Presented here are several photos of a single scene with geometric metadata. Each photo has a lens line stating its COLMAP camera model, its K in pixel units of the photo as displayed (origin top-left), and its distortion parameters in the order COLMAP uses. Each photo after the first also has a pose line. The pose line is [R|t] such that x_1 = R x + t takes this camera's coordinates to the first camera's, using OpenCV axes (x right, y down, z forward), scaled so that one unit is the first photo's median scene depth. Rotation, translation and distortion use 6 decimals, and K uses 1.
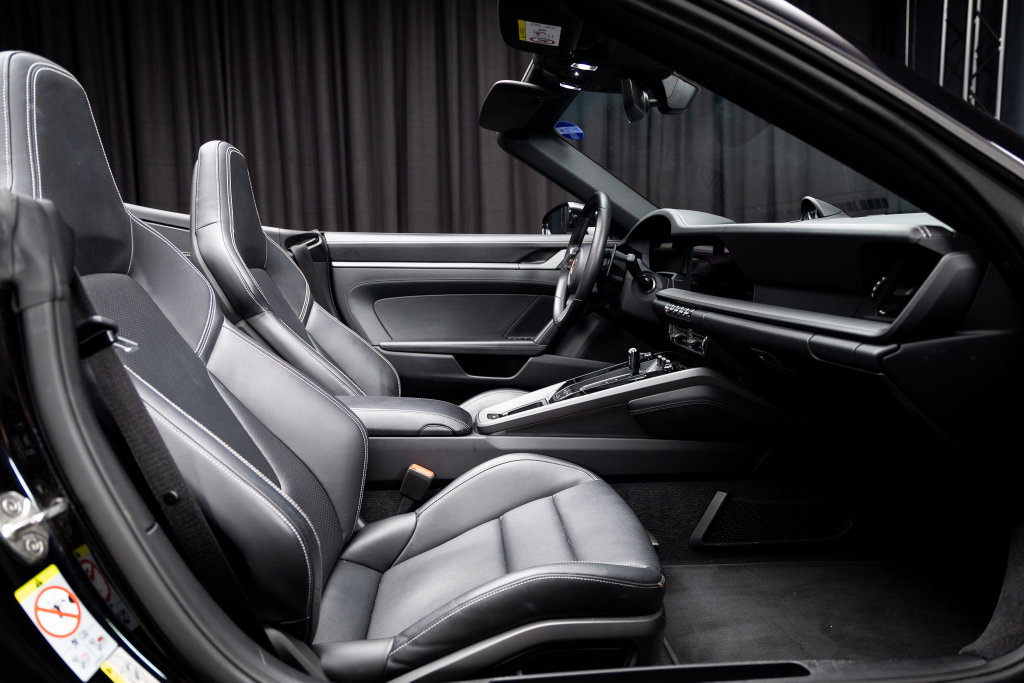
lens RADIAL K [[694.8, 0, 520.1], [0, 694.8, 337.4], [0, 0, 1]] dist [0.010819, 0.004056]
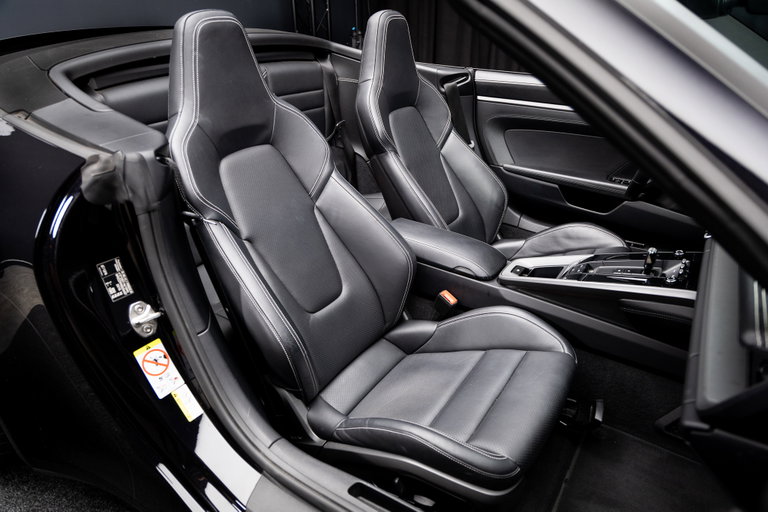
lens RADIAL K [[521.1, 0, 384.1], [0, 521.1, 258.4], [0, 0, 1]] dist [0.010819, 0.004056]
pose [[0.793641, 0.280308, -0.539964, 0.306496], [-0.086462, 0.930493, 0.355959, -0.247758], [0.602211, -0.235817, 0.762714, 0.153735]]
